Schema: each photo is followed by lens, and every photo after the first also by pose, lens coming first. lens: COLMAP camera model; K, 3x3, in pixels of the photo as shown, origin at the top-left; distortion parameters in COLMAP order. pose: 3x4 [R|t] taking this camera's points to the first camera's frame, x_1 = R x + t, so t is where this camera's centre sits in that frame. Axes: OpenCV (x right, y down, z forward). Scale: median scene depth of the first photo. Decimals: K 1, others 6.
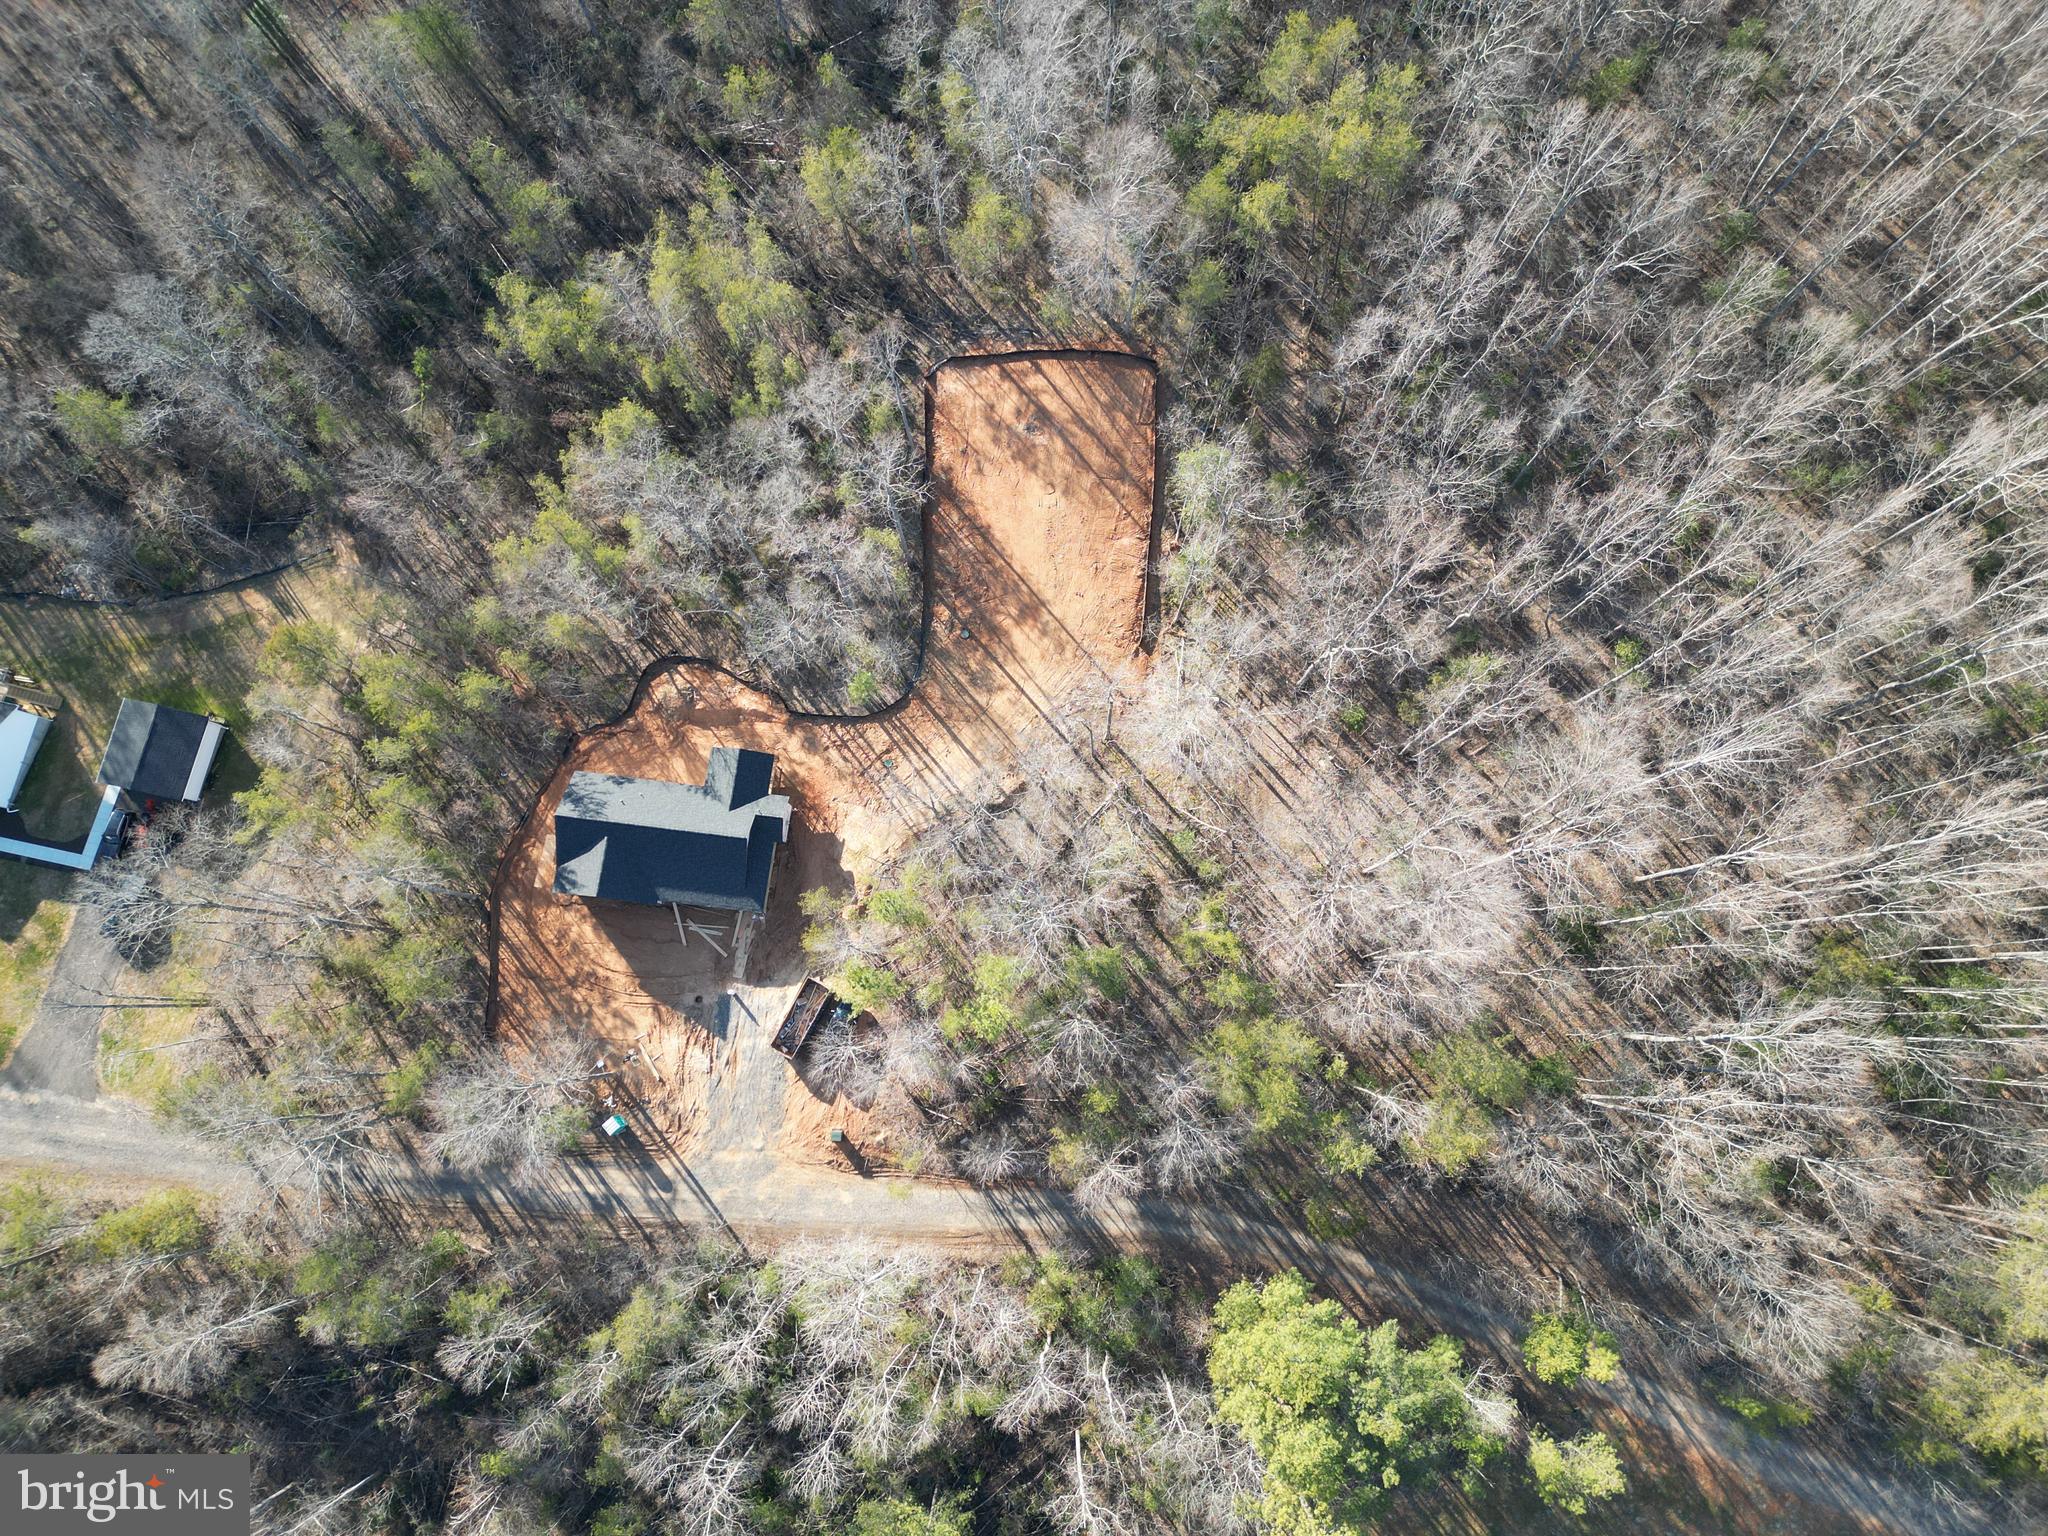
lens RADIAL K [[1426.1, 0, 1023.5], [0, 1426.1, 764.6], [0, 0, 1]] dist [0.006969, -0.003090]
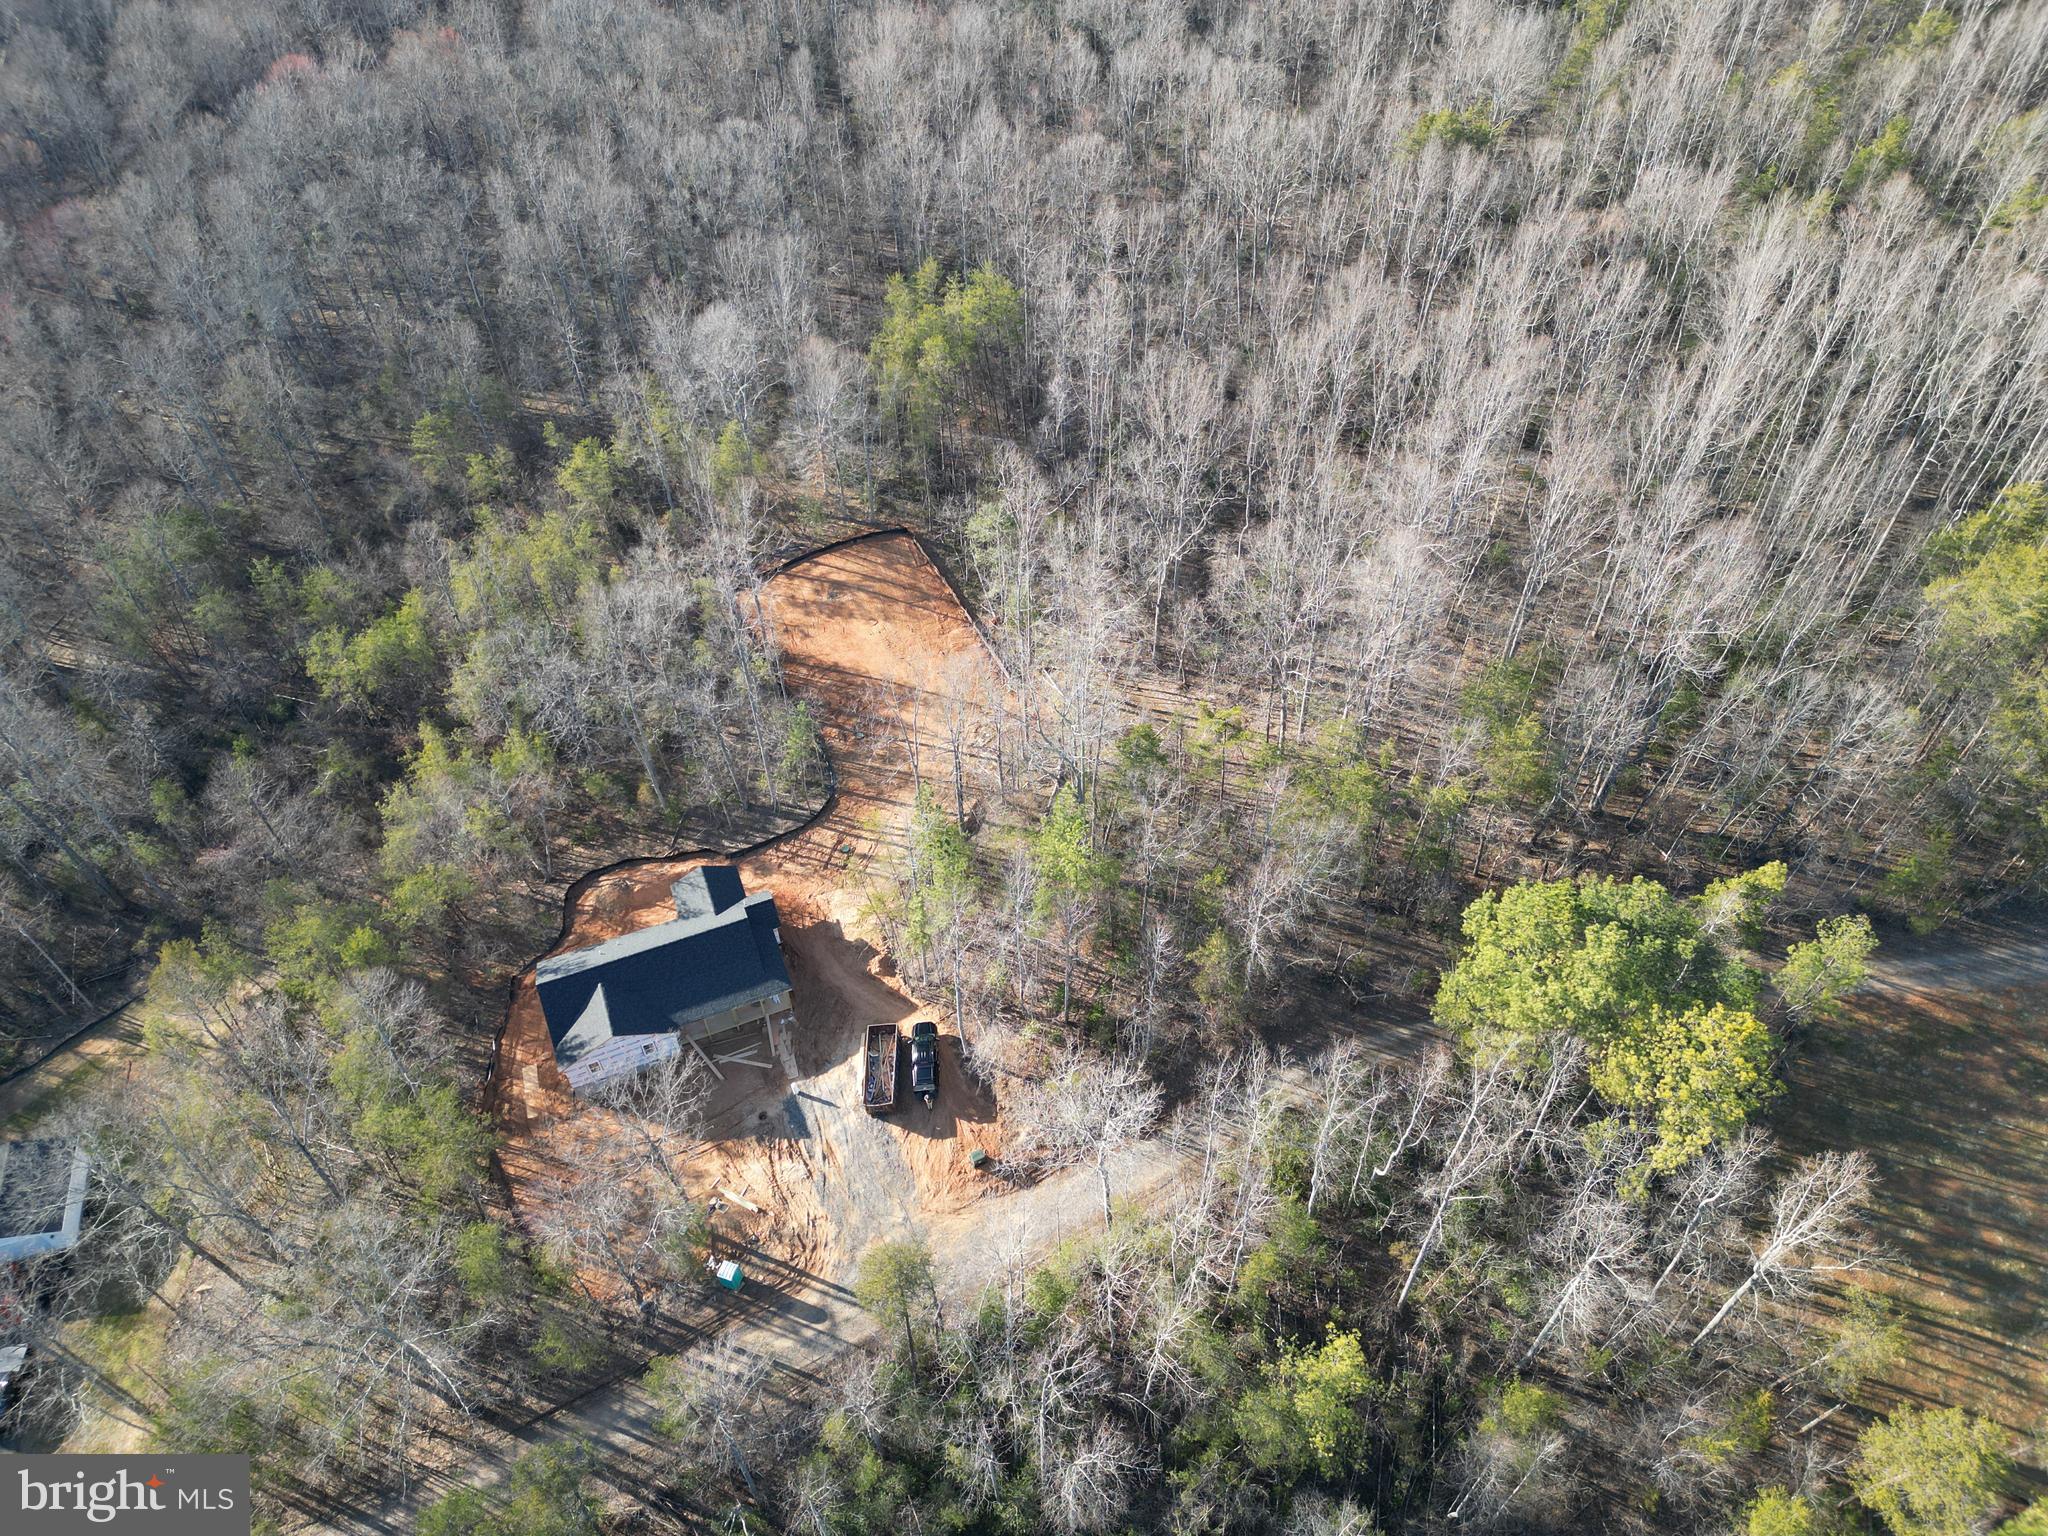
lens RADIAL K [[1426.1, 0, 1027.3], [0, 1426.1, 765.0], [0, 0, 1]] dist [0.006969, -0.003090]
pose [[0.873888, -0.356429, 0.330574, -0.298650], [0.478570, 0.750217, -0.456229, 0.479305], [-0.085389, 0.556896, 0.826182, 0.146635]]
